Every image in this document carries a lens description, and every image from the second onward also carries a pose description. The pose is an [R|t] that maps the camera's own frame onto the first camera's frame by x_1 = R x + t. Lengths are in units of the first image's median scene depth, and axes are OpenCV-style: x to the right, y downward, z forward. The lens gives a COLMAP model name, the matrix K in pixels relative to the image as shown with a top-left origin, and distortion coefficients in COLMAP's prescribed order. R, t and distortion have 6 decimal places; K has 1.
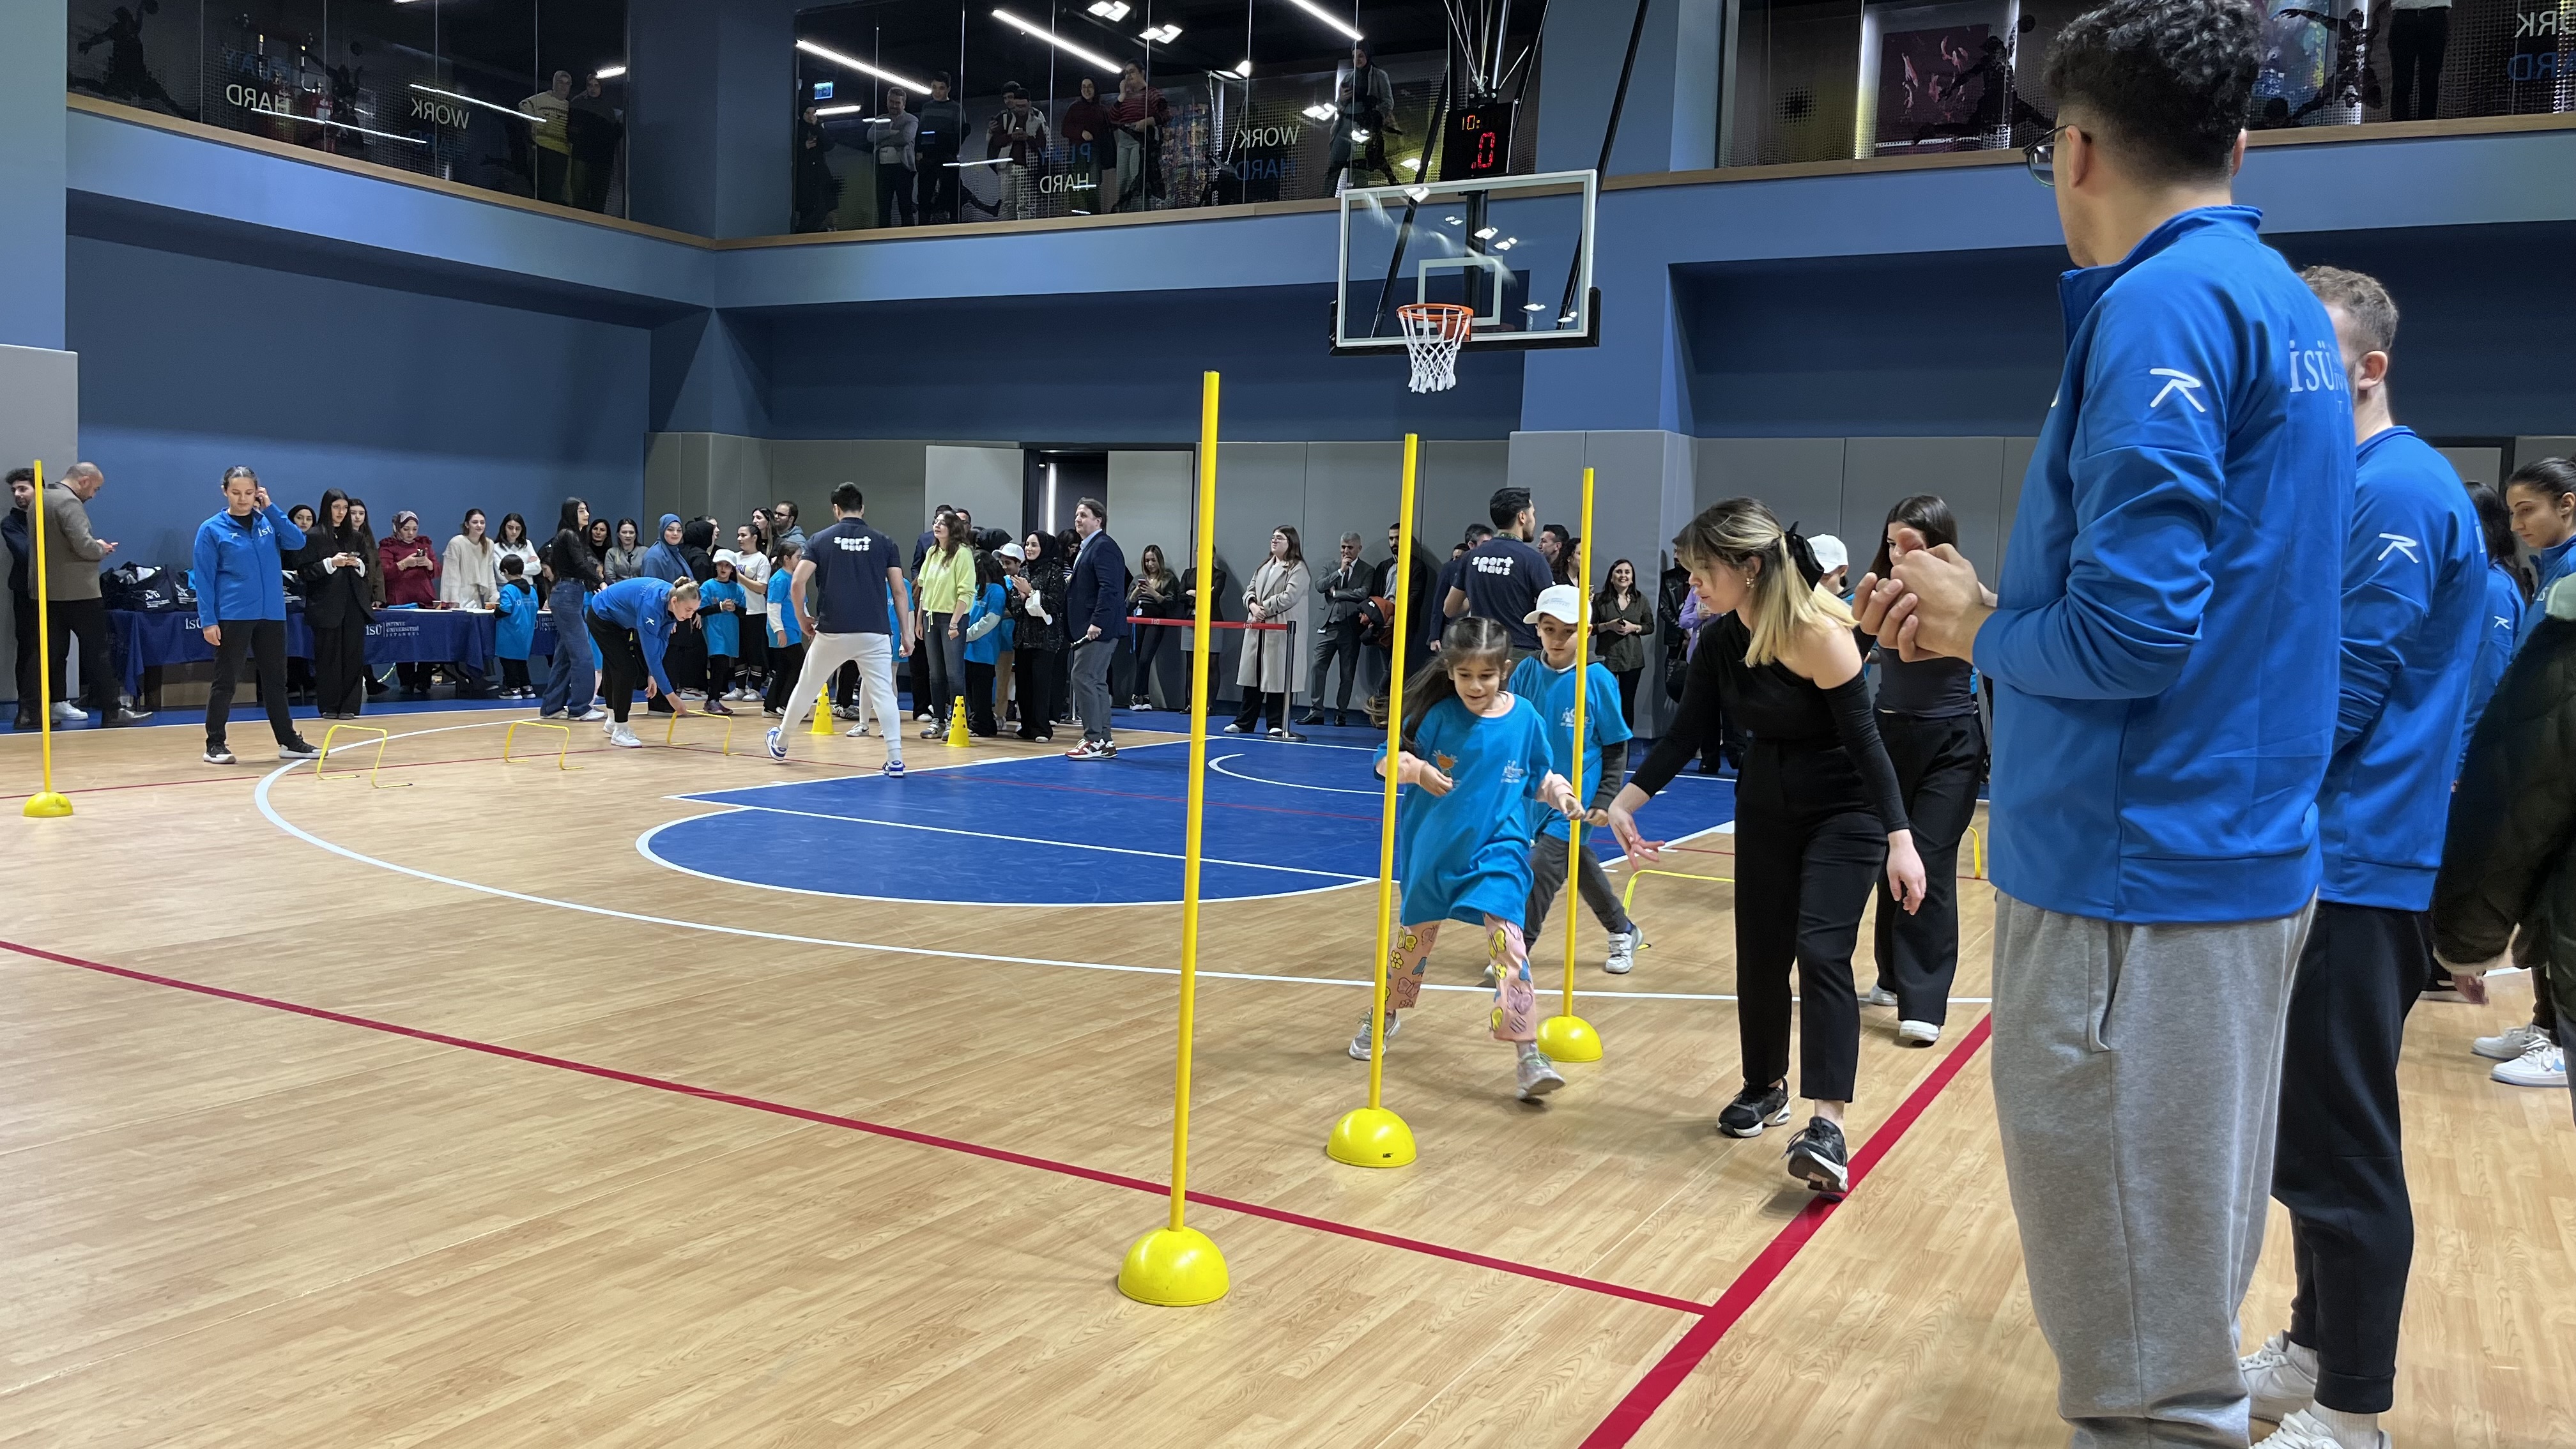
lens RADIAL K [[1911.7, 0, 1288.0], [0, 1911.7, 724.5], [0, 0, 1]] dist [0.081657, -0.130476]
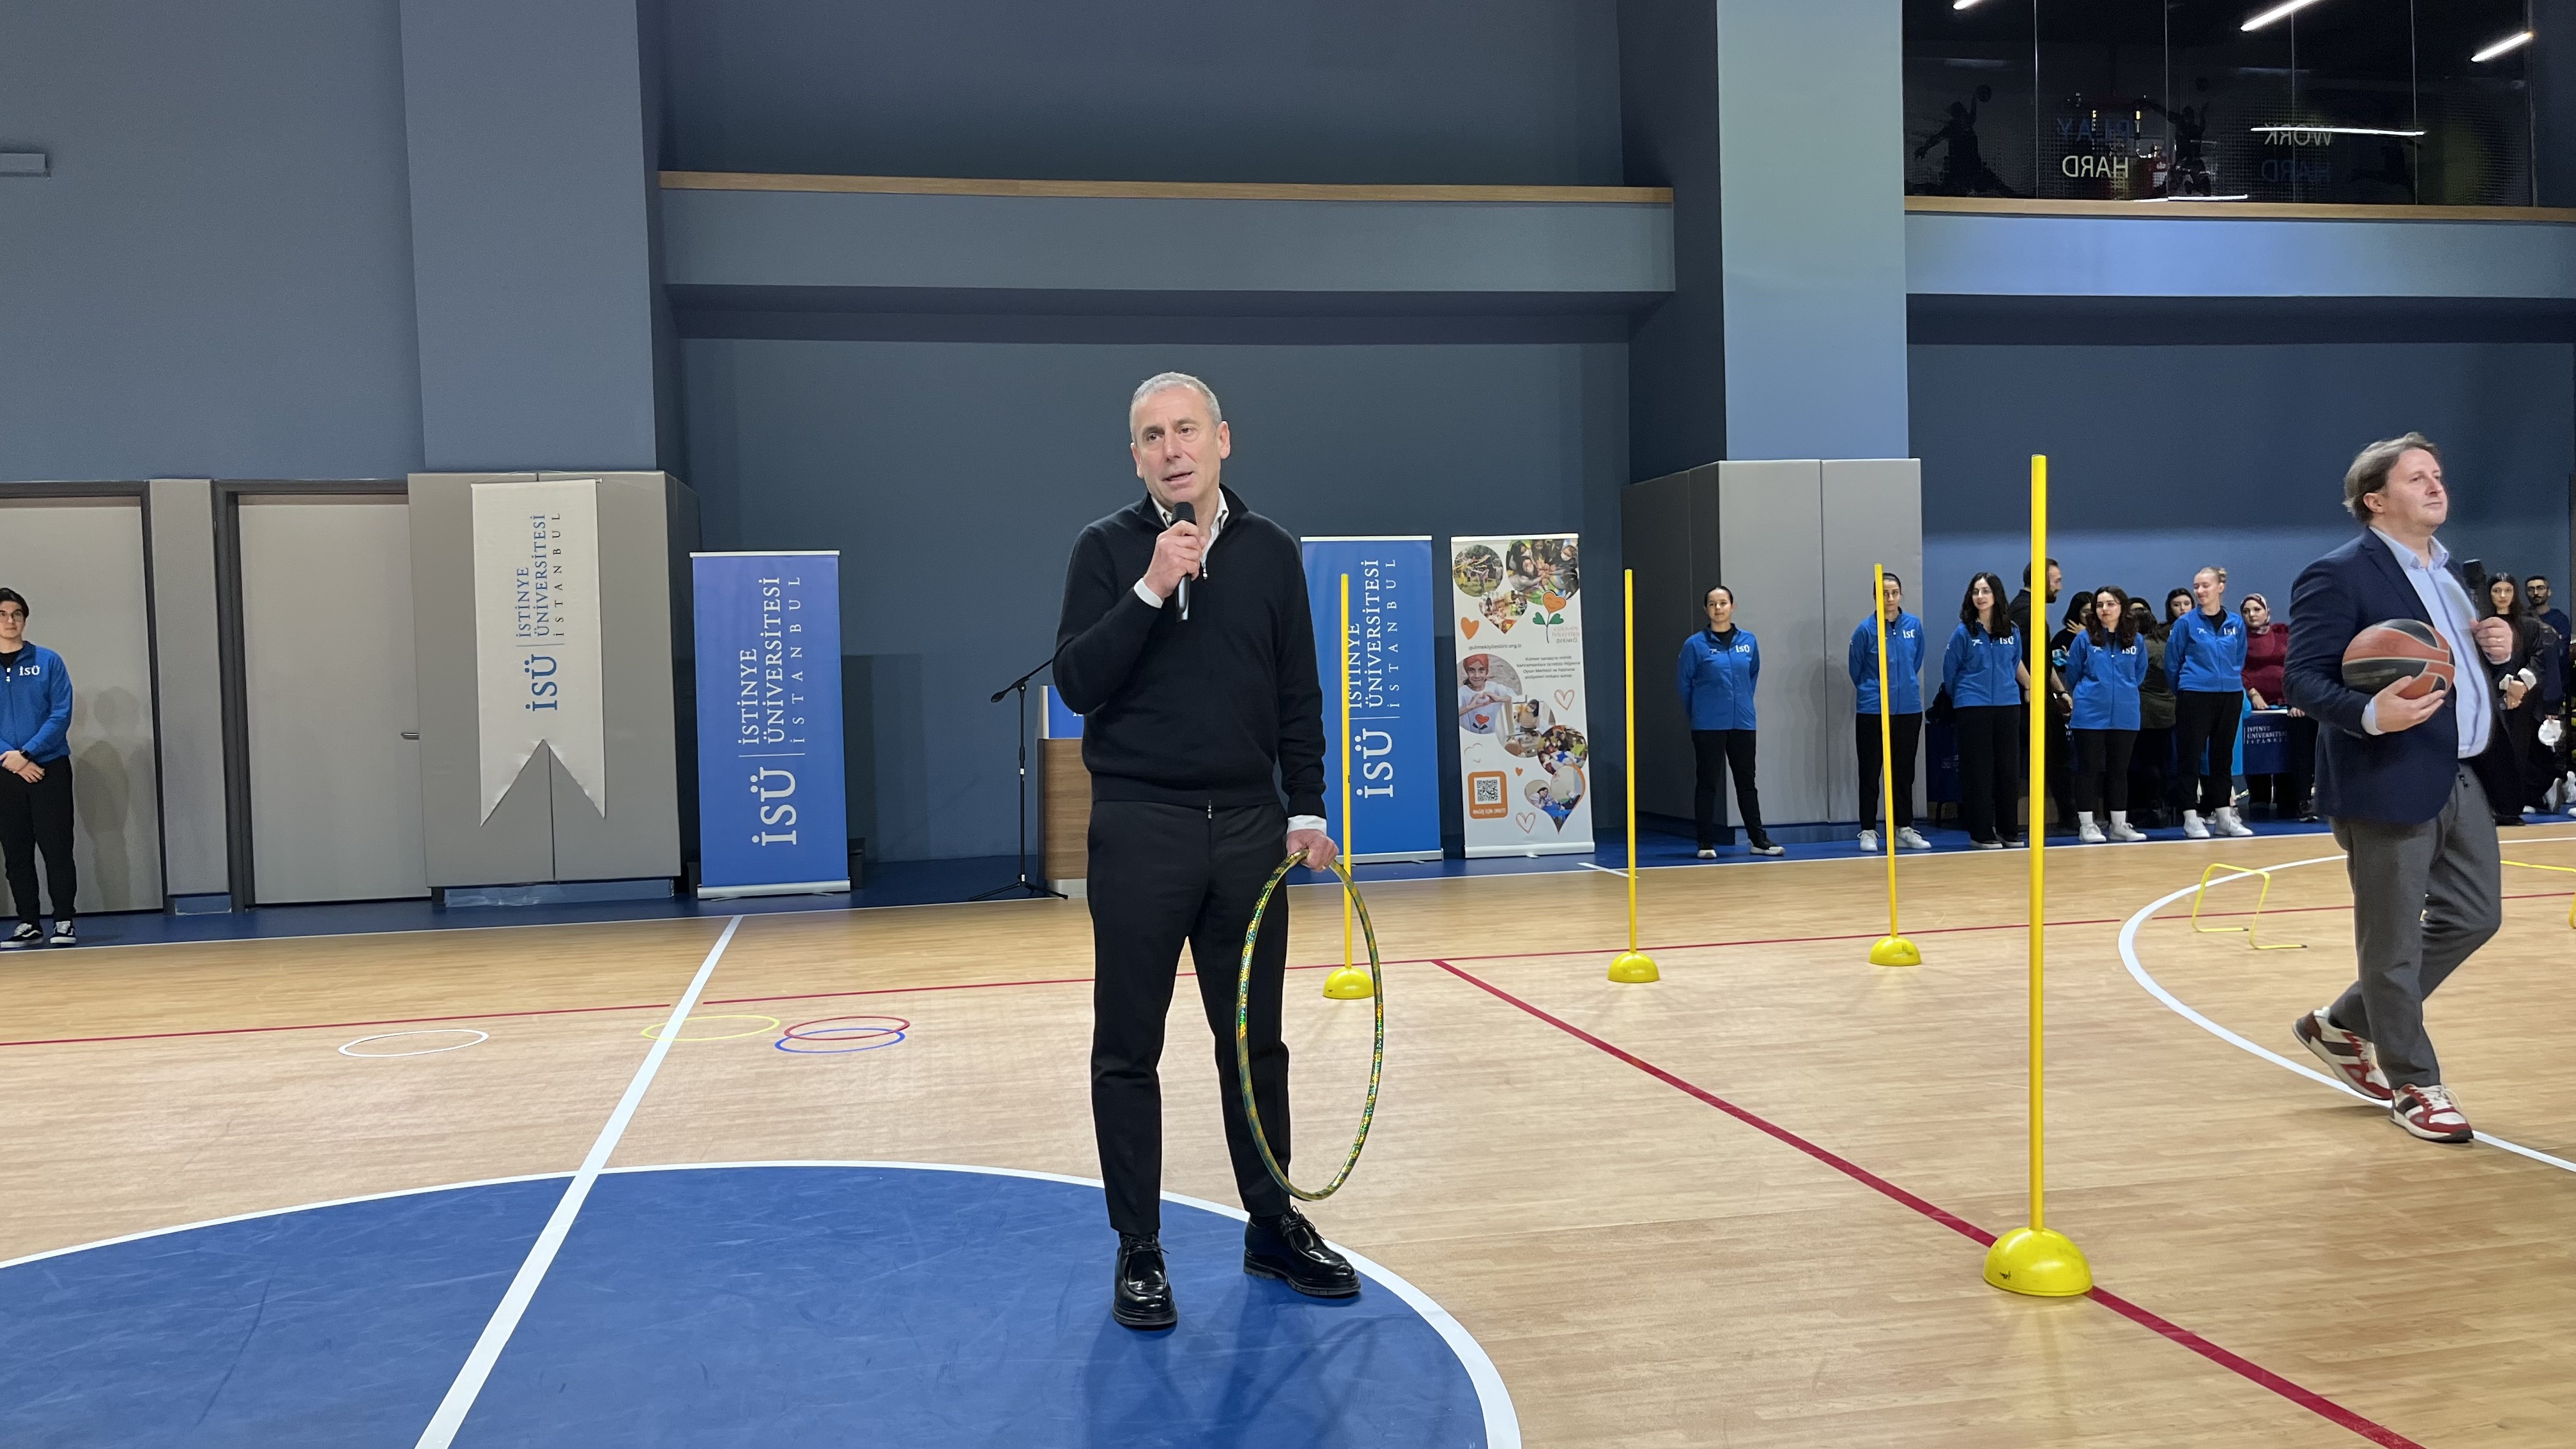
lens RADIAL K [[1911.7, 0, 1288.0], [0, 1911.7, 724.5], [0, 0, 1]] dist [0.081657, -0.130476]
pose [[0.636619, -0.036099, -0.770333, -0.145662], [-0.002806, 0.998789, -0.049124, -0.018680], [0.771174, 0.033435, 0.635746, 0.238937]]
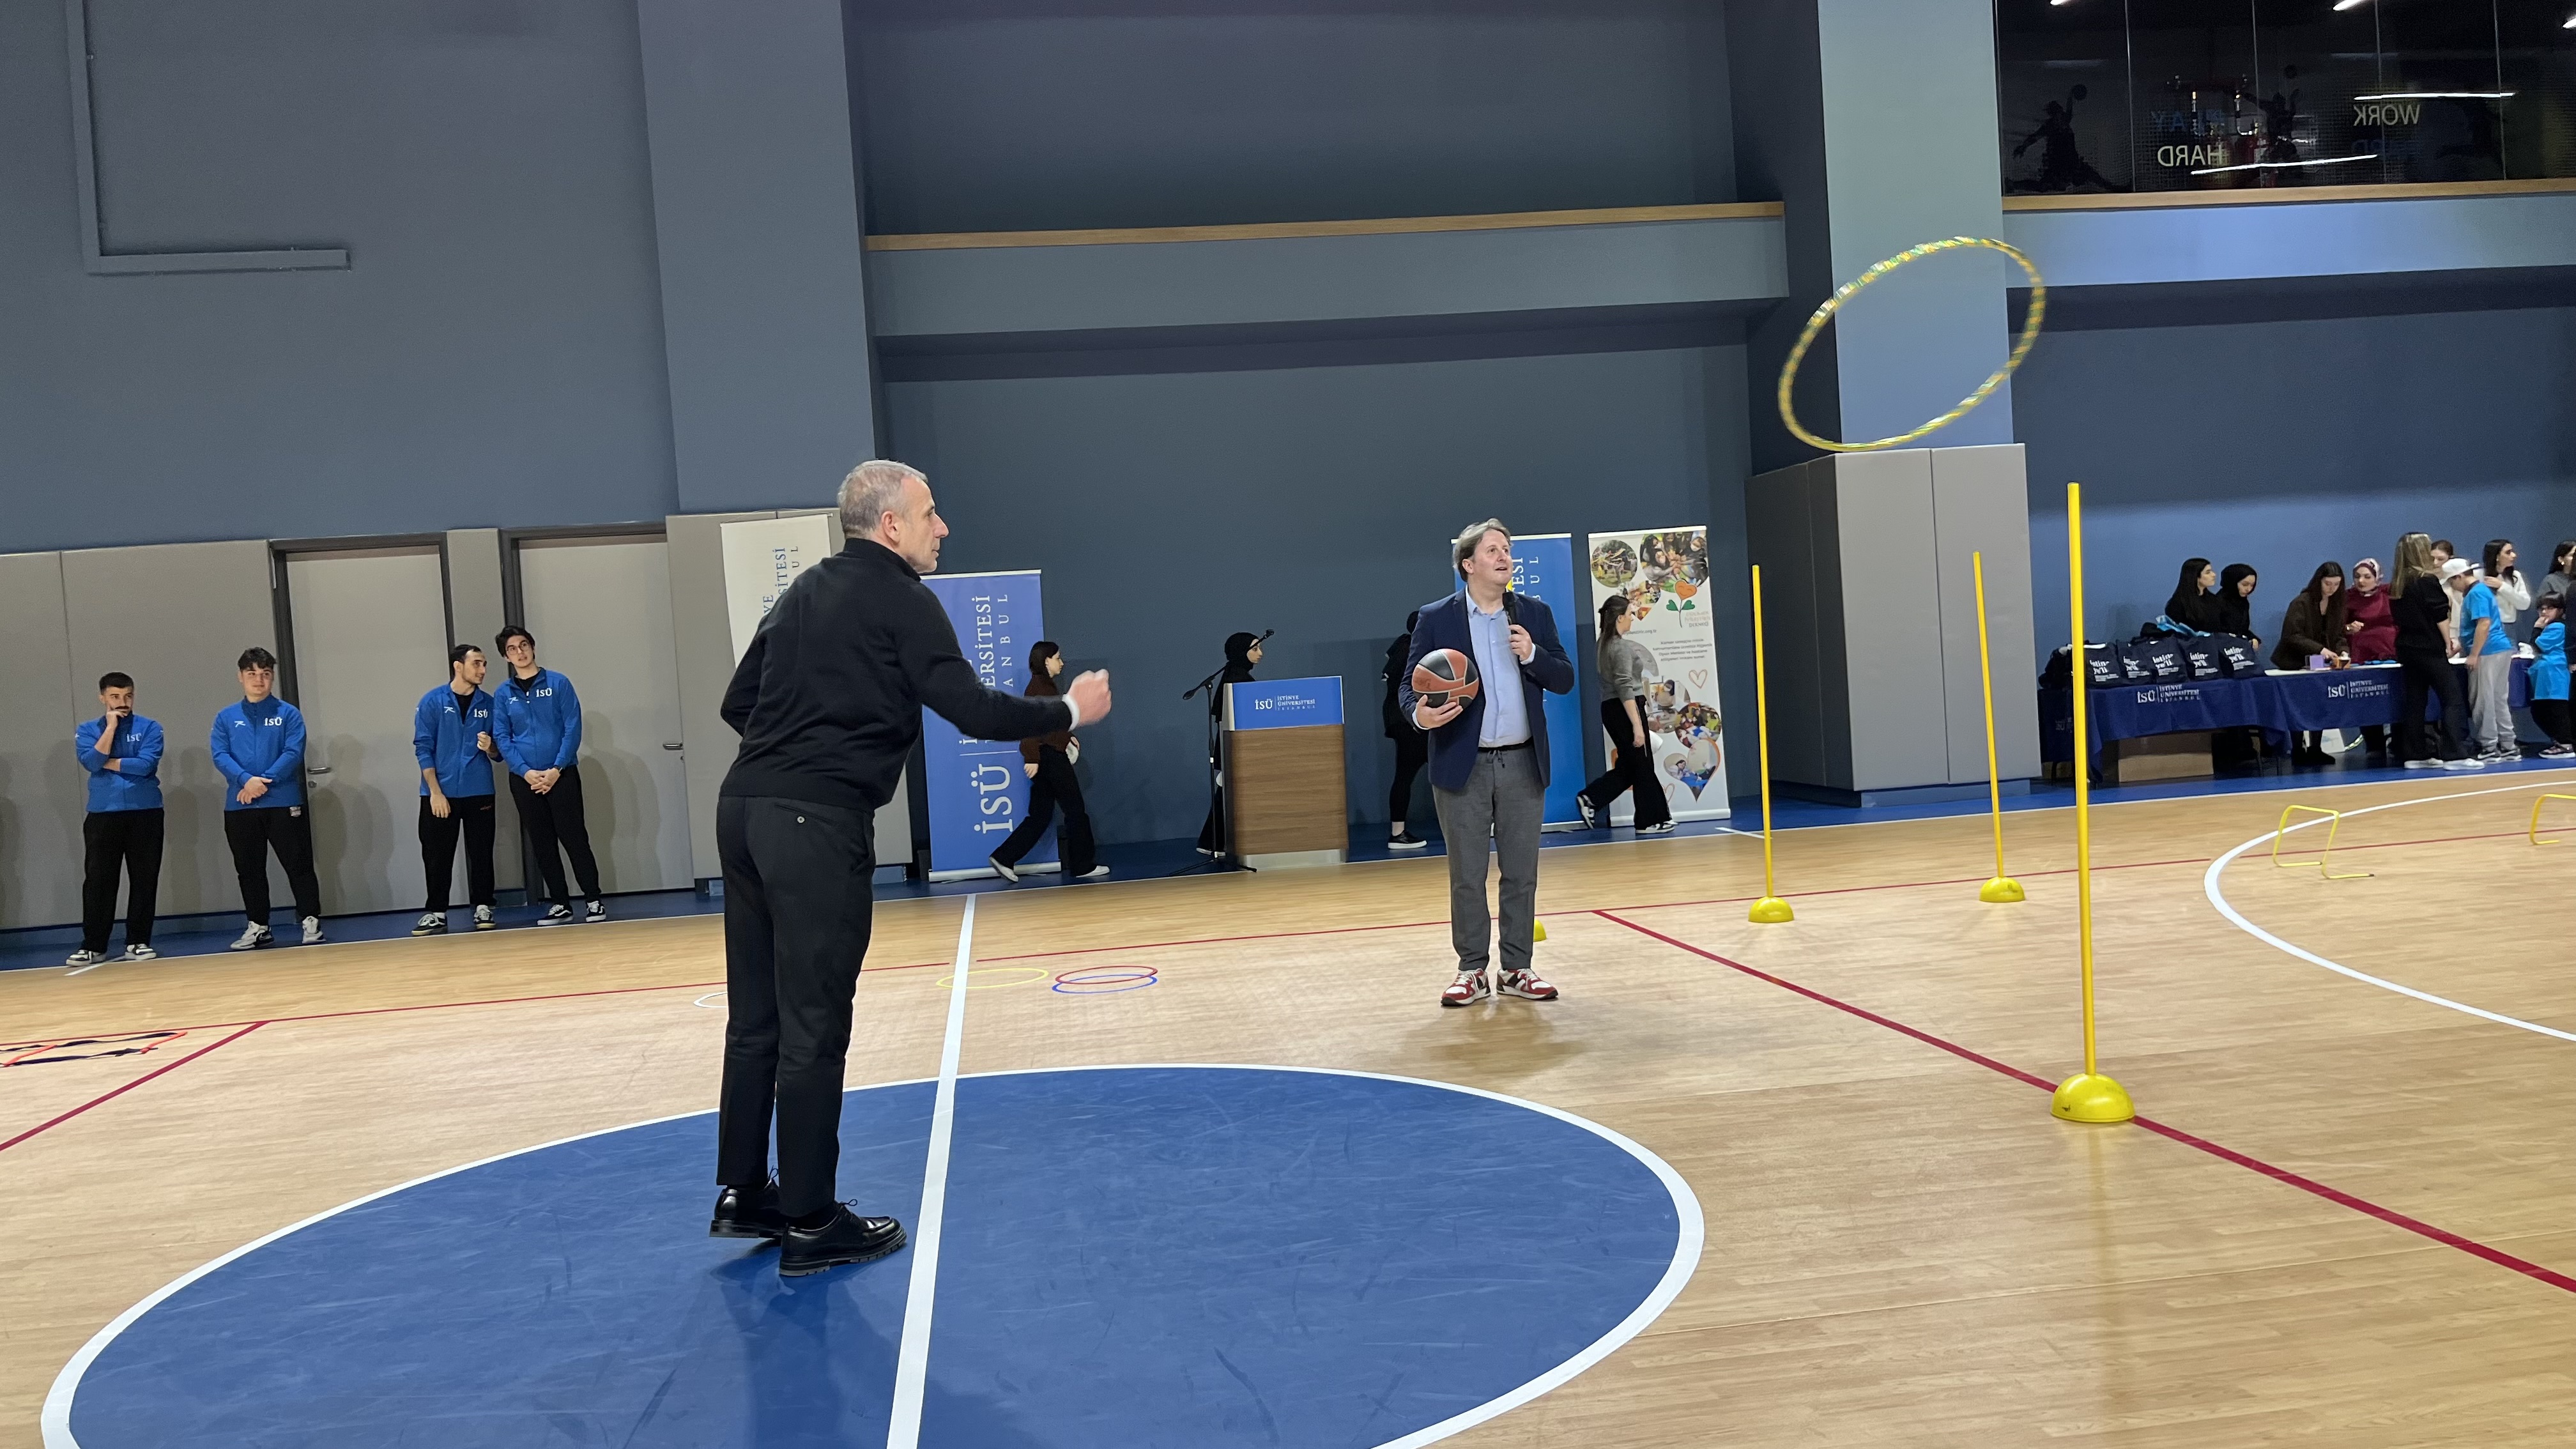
lens RADIAL K [[1929.2, 0, 1288.0], [0, 1929.2, 724.5], [0, 0, 1]] dist [0.059243, -0.082133]
pose [[0.586446, -0.052090, -0.808311, -0.038444], [0.027800, 0.998636, -0.044186, -0.010612], [0.809511, 0.003441, 0.587095, 0.109815]]
